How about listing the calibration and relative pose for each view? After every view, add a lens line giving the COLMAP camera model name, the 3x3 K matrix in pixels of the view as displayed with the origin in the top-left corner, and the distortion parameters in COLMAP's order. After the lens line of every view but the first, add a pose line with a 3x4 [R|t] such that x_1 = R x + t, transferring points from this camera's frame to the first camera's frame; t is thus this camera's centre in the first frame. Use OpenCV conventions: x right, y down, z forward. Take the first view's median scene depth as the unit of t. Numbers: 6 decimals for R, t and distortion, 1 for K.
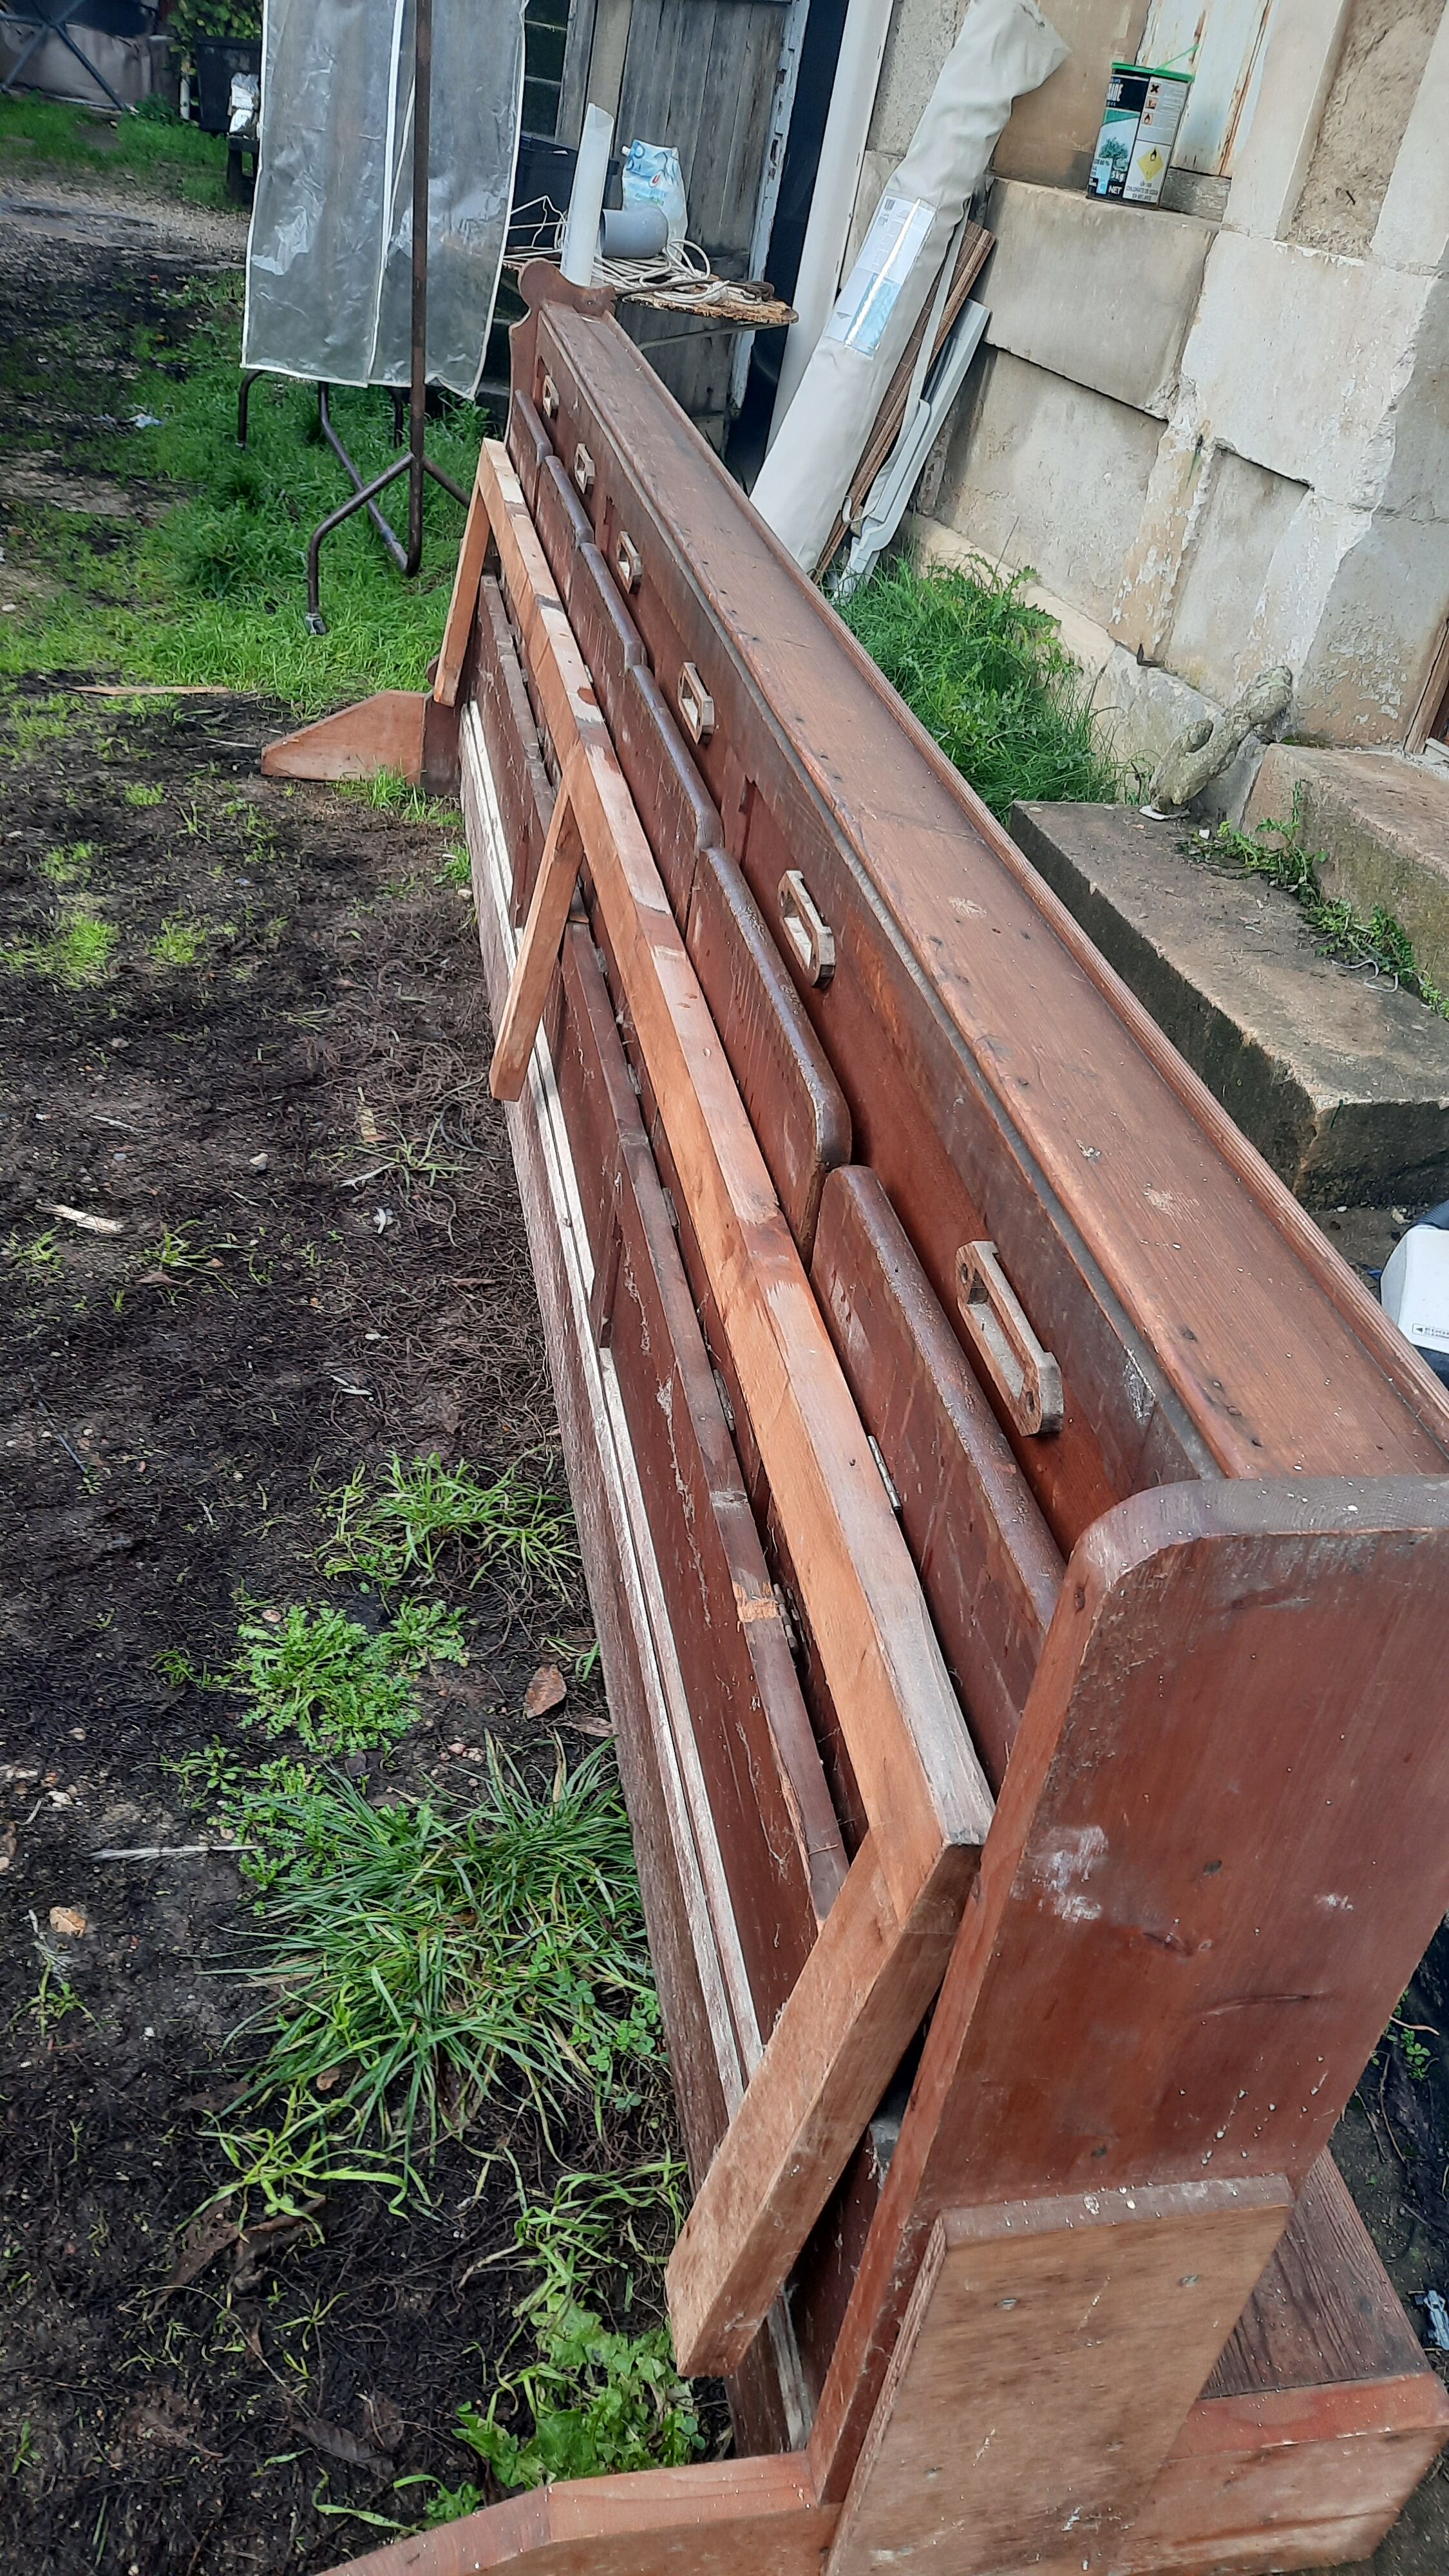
lens RADIAL K [[1826.6, 0, 699.6], [0, 1826.6, 1290.4], [0, 0, 1]] dist [0.055263, -0.052953]
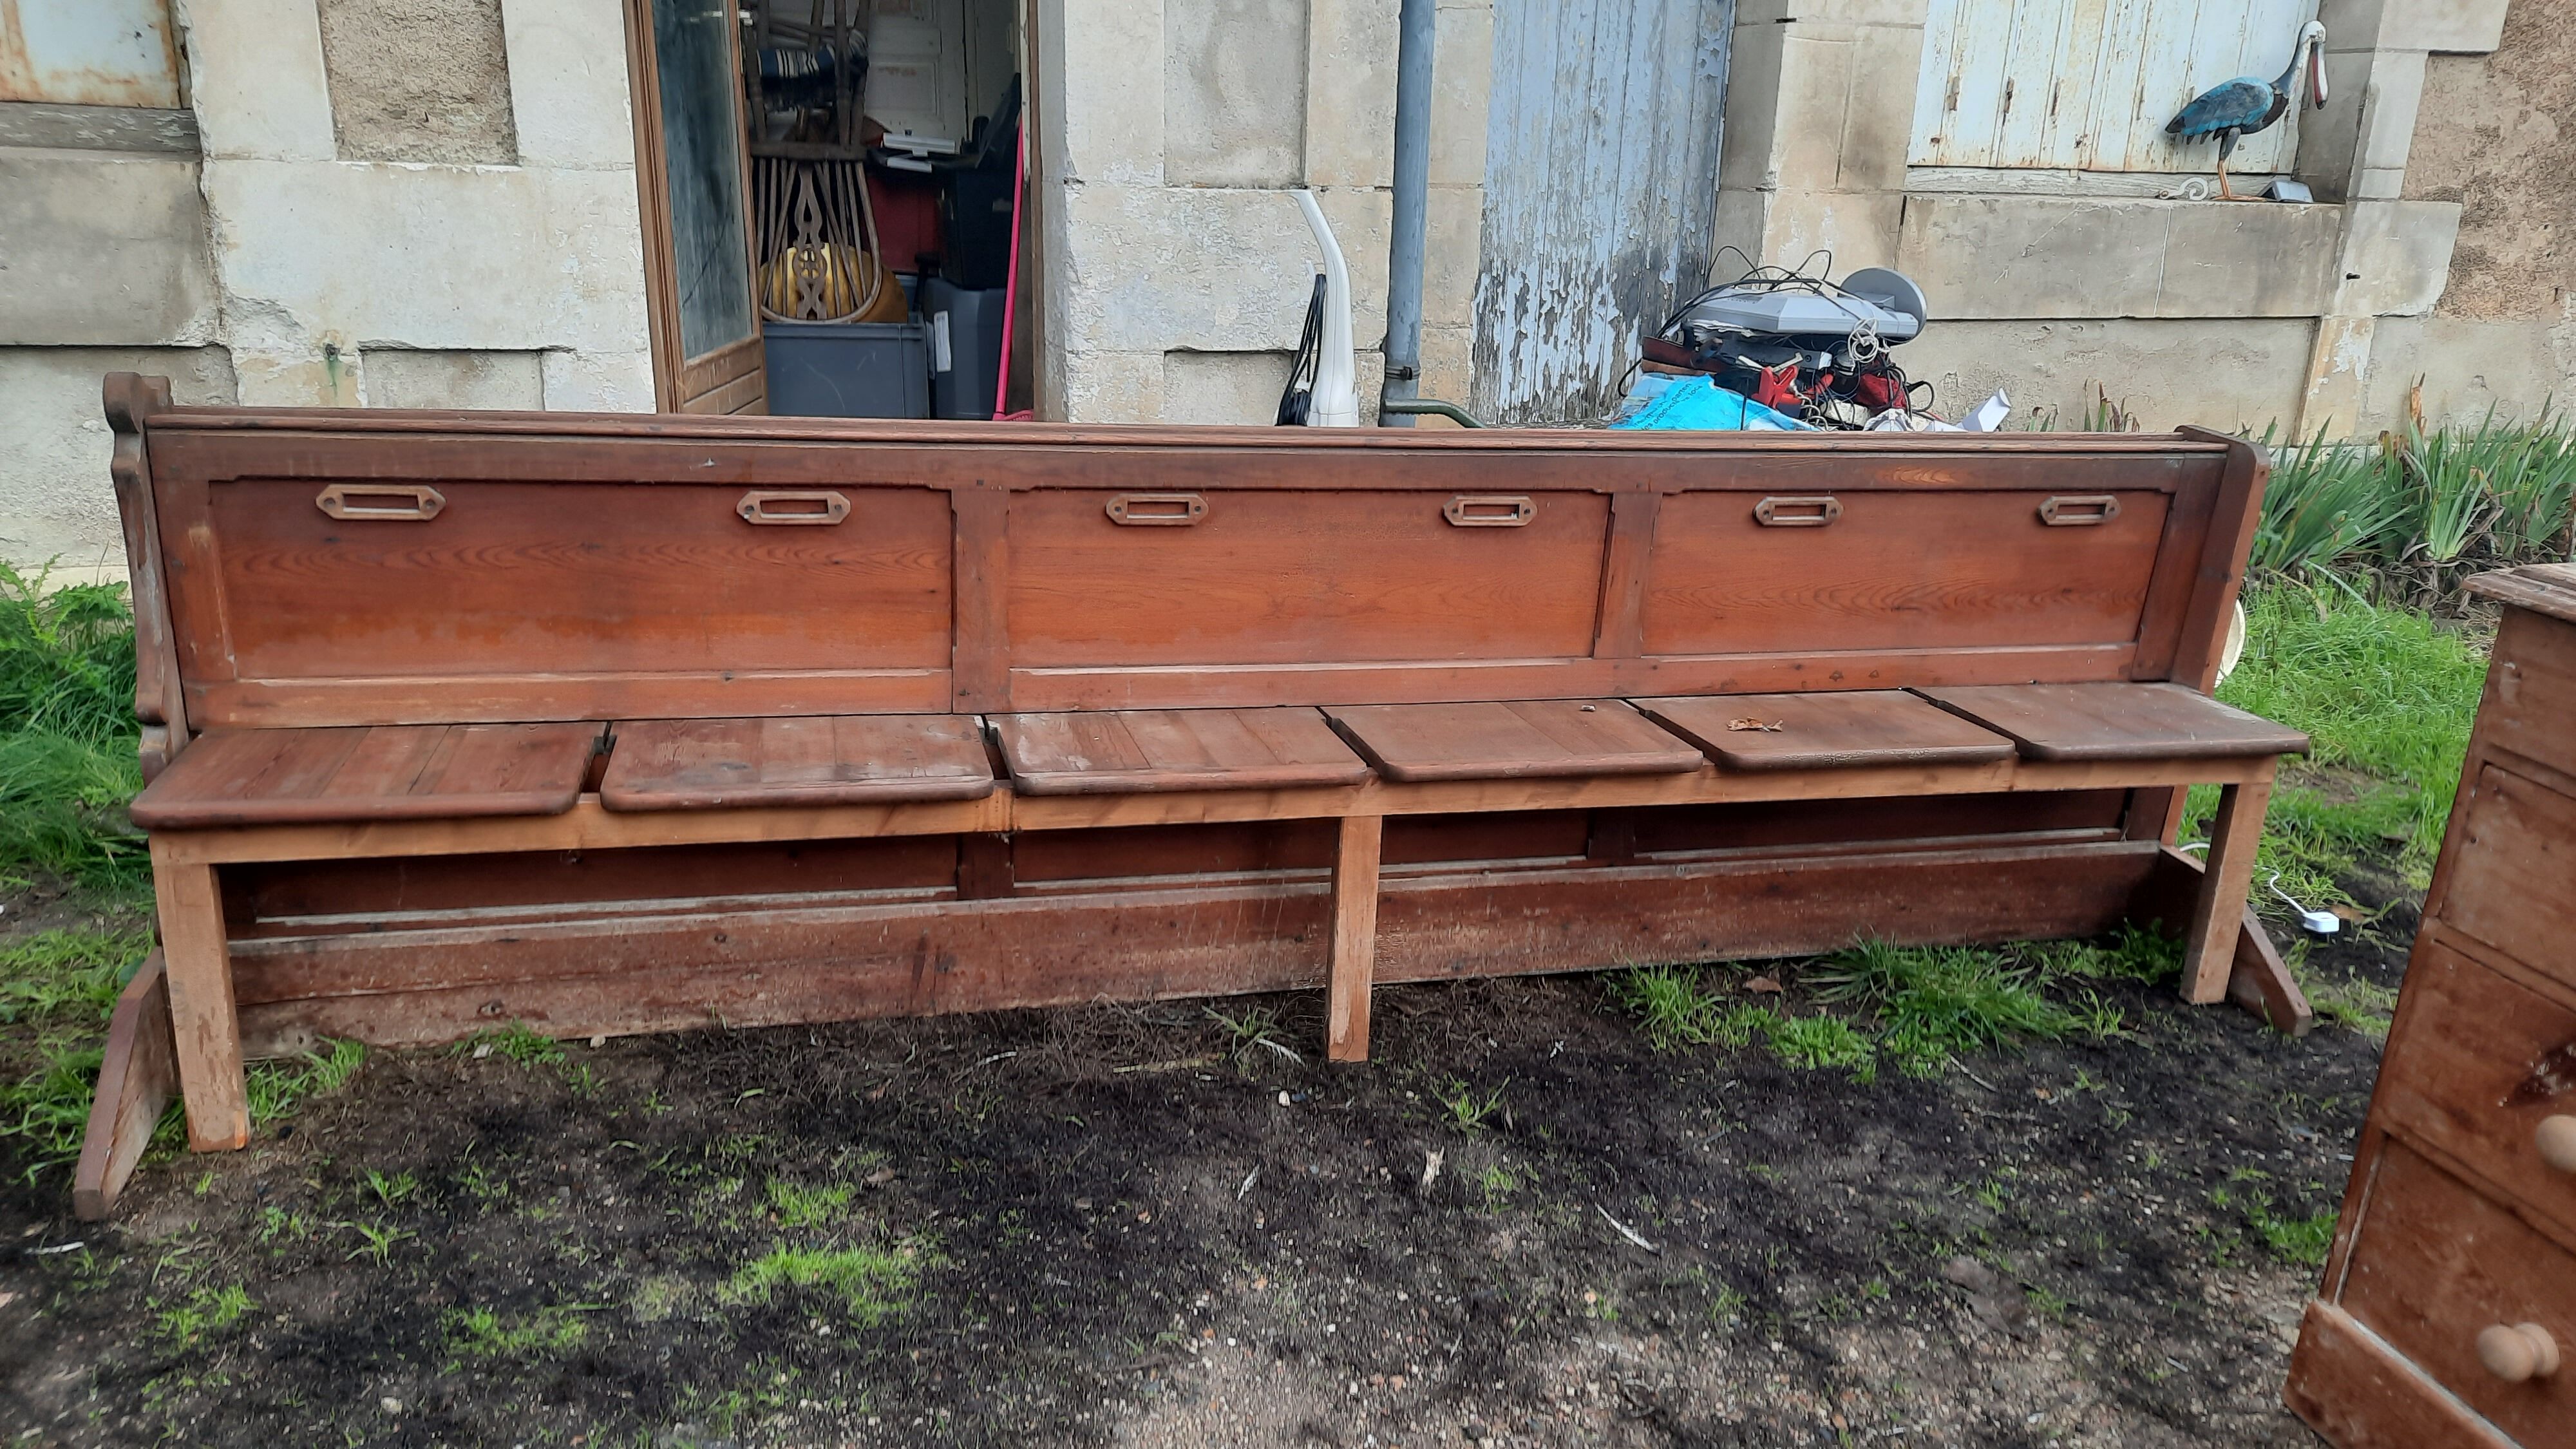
lens RADIAL K [[1851.2, 0, 1288.0], [0, 1851.2, 724.5], [0, 0, 1]] dist [0.066119, -0.060372]
pose [[-0.065355, -0.455774, 0.887693, -0.677576], [0.506104, 0.751544, 0.423131, -0.426953], [-0.859993, 0.476919, 0.181552, 0.421962]]
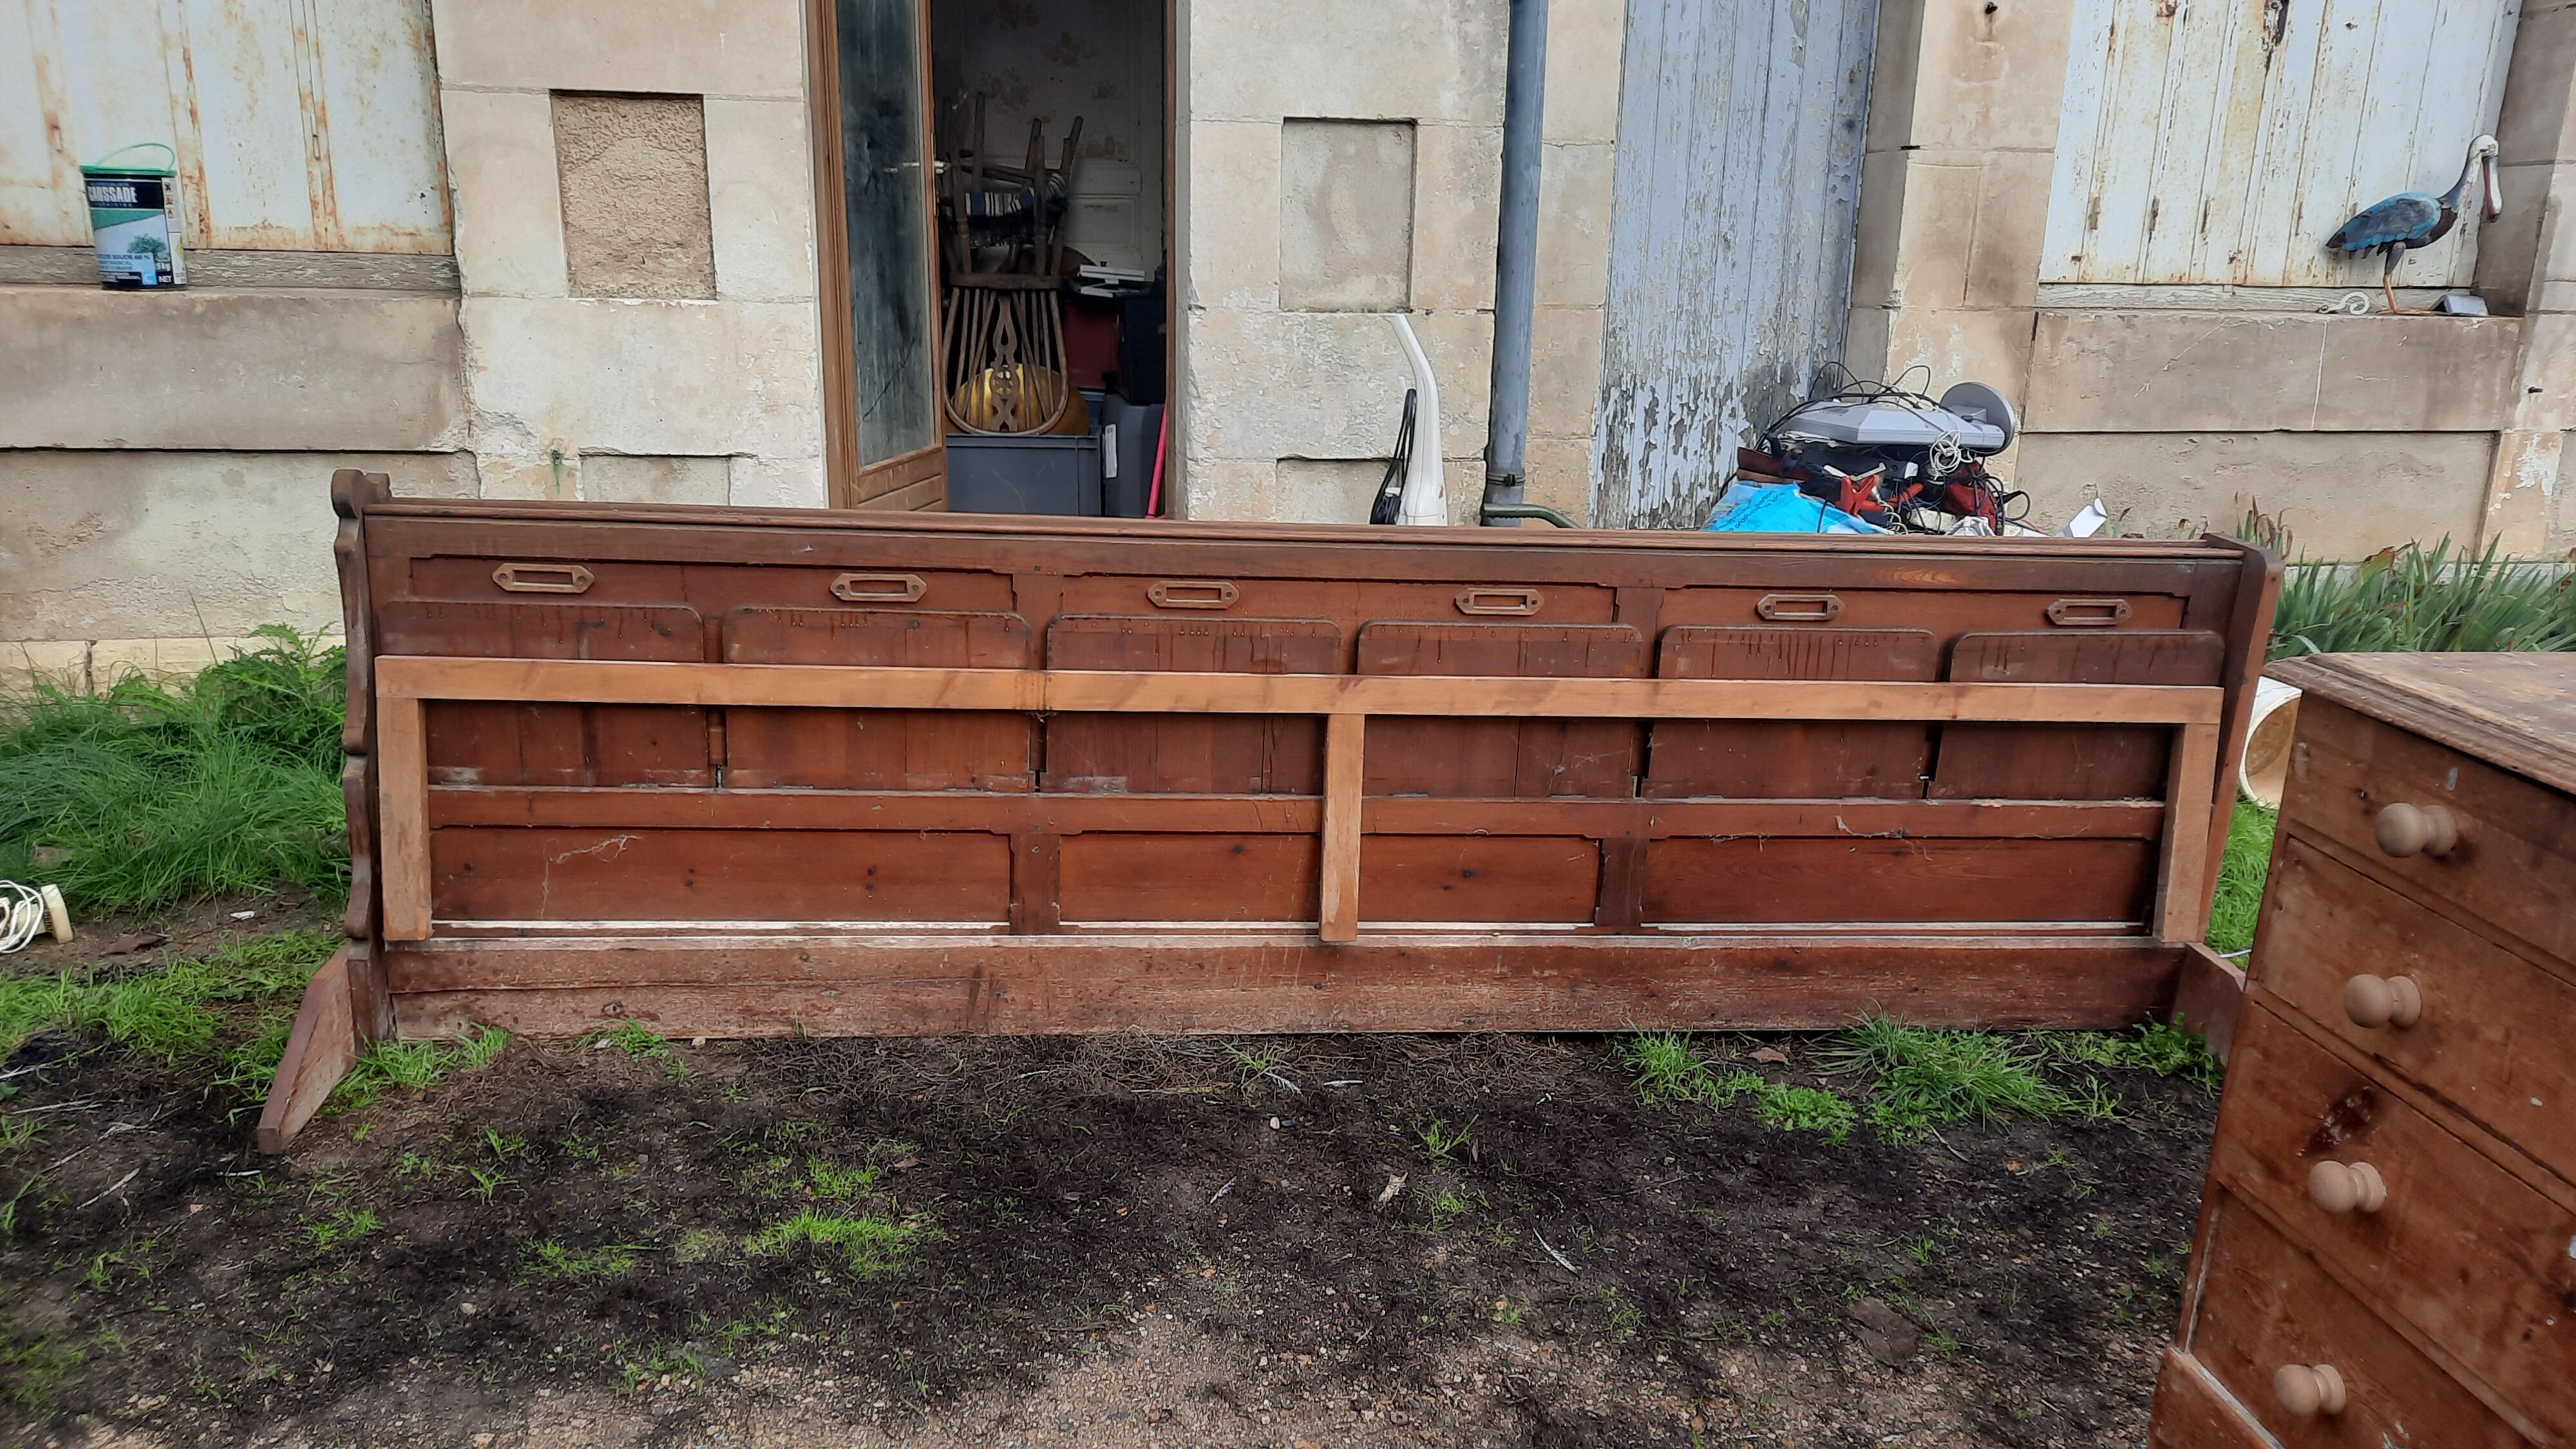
lens RADIAL K [[1864.0, 0, 1286.2], [0, 1864.0, 712.6], [0, 0, 1]] dist [0.073210, -0.075166]
pose [[0.080037, -0.396034, 0.914741, -0.762694], [0.536599, 0.790485, 0.295287, -0.391042], [-0.840033, 0.467215, 0.275779, 0.323019]]
